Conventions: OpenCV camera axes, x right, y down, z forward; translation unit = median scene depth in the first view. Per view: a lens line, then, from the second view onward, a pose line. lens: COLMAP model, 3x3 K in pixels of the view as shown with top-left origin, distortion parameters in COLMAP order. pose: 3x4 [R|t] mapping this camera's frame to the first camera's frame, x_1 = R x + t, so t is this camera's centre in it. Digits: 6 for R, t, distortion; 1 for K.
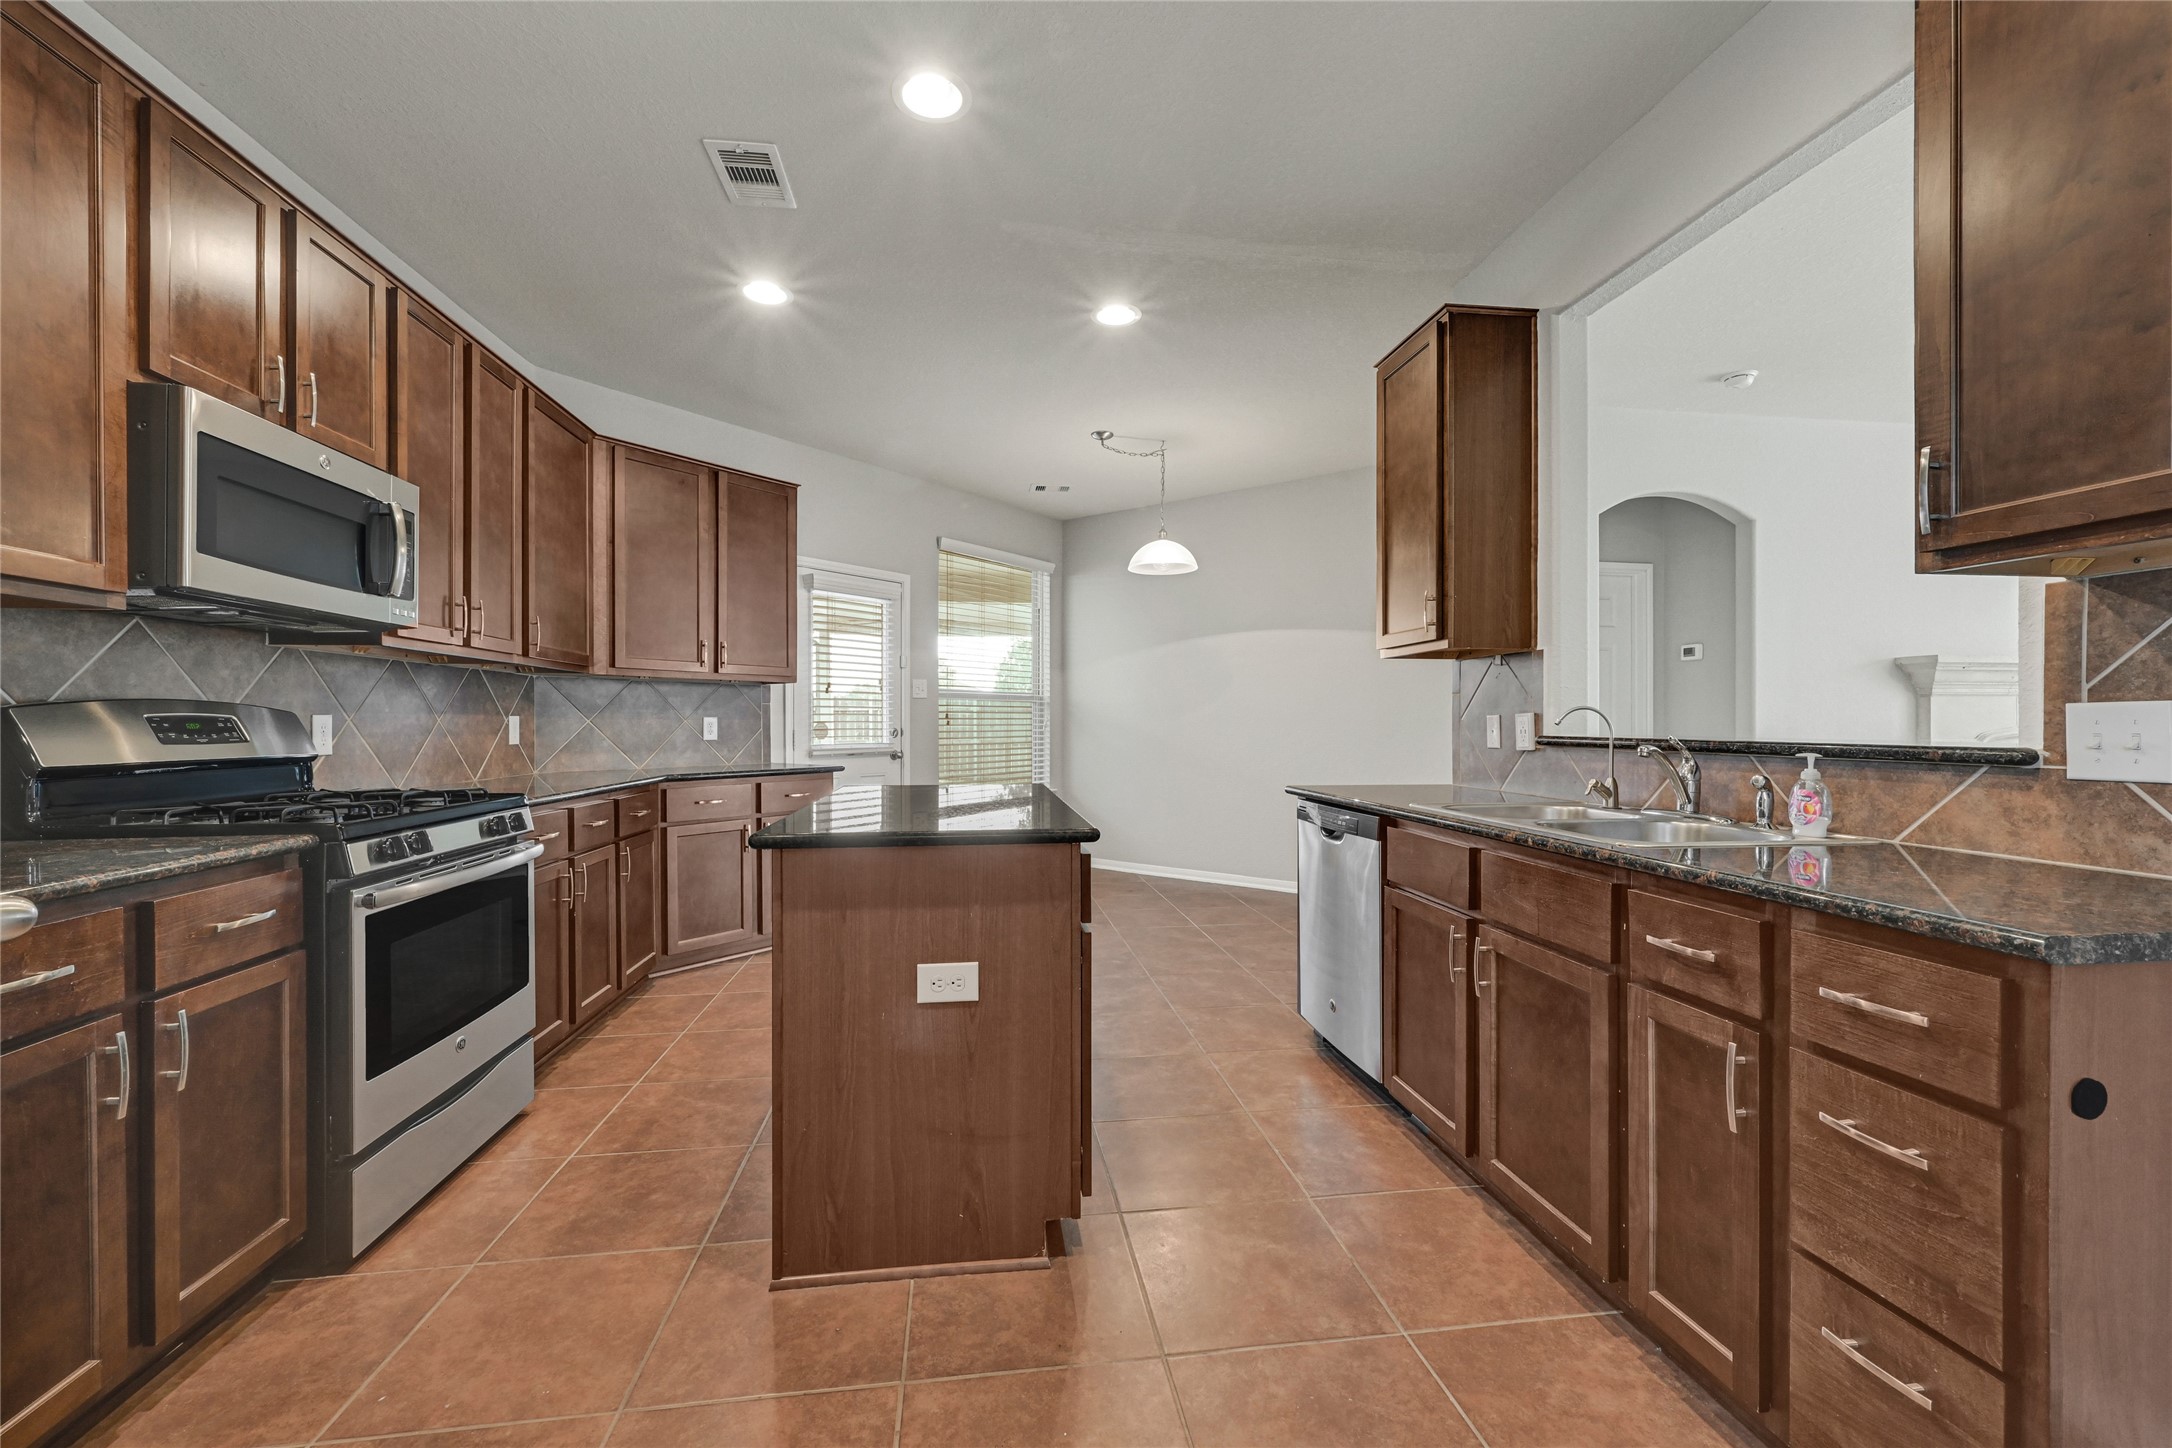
lens RADIAL K [[886.7, 0, 1088.7], [0, 886.7, 728.1], [0, 0, 1]] dist [-0.001722, -0.000054]
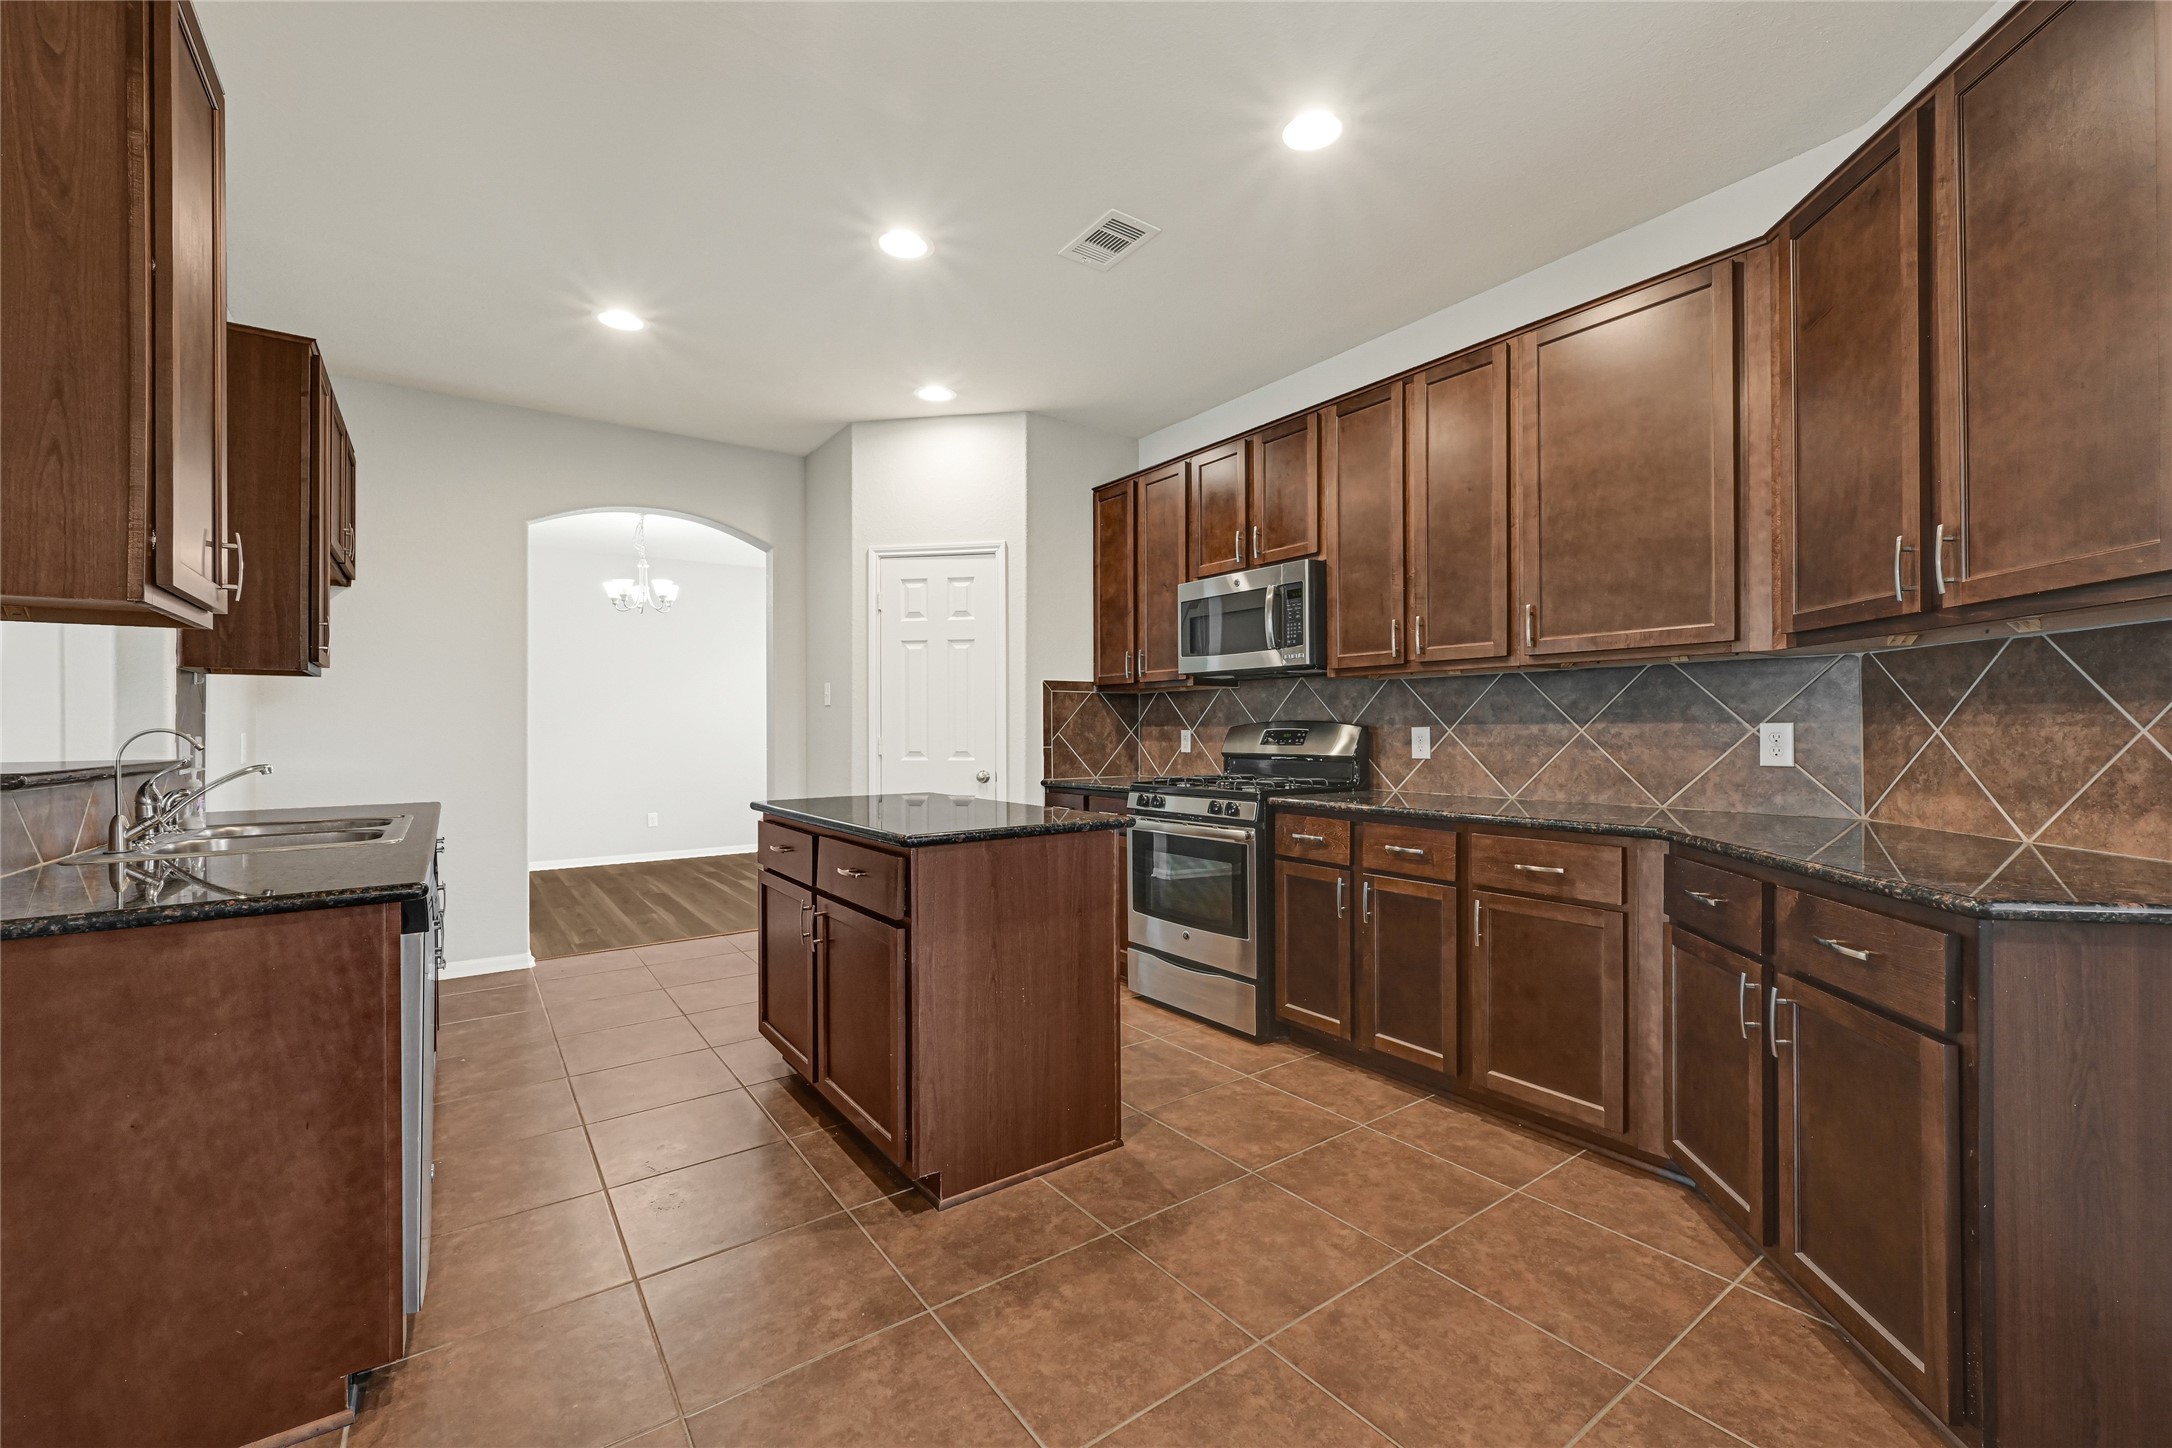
lens RADIAL K [[886.7, 0, 1085.4], [0, 886.7, 725.4], [0, 0, 1]] dist [-0.001722, -0.000054]
pose [[-0.887096, 0.001430, -0.461582, 0.152594], [0.002269, 0.999997, -0.001263, -0.017035], [0.461578, -0.002168, -0.887097, 1.875484]]
